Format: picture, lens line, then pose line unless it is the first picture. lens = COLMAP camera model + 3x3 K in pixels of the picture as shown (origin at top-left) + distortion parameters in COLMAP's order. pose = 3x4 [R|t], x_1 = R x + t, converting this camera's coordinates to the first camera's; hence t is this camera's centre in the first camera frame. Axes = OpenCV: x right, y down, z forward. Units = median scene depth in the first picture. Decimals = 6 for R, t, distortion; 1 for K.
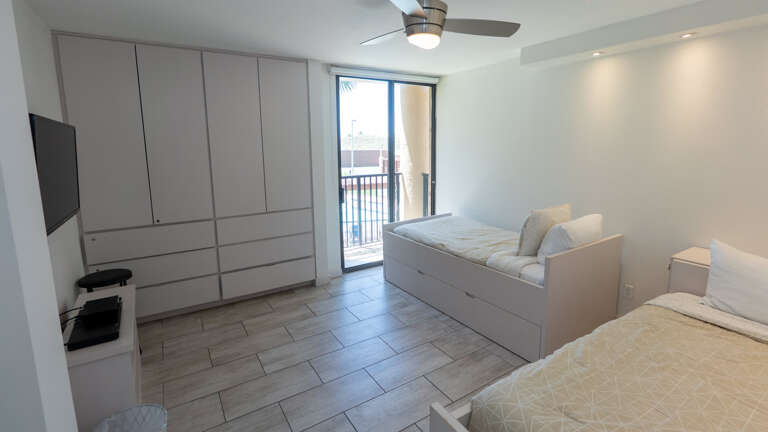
lens RADIAL K [[352.1, 0, 388.0], [0, 352.1, 193.2], [0, 0, 1]] dist [-0.006731, 0.001827]
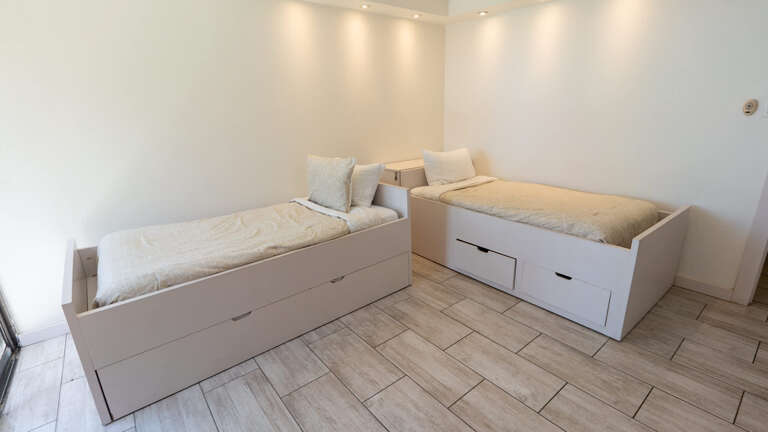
lens RADIAL K [[352.1, 0, 390.7], [0, 352.1, 208.9], [0, 0, 1]] dist [-0.006731, 0.001827]
pose [[-0.124929, -0.263733, 0.956471, -0.569914], [0.161071, 0.945844, 0.281841, -0.079287], [-0.979004, 0.189270, -0.075683, 1.015312]]
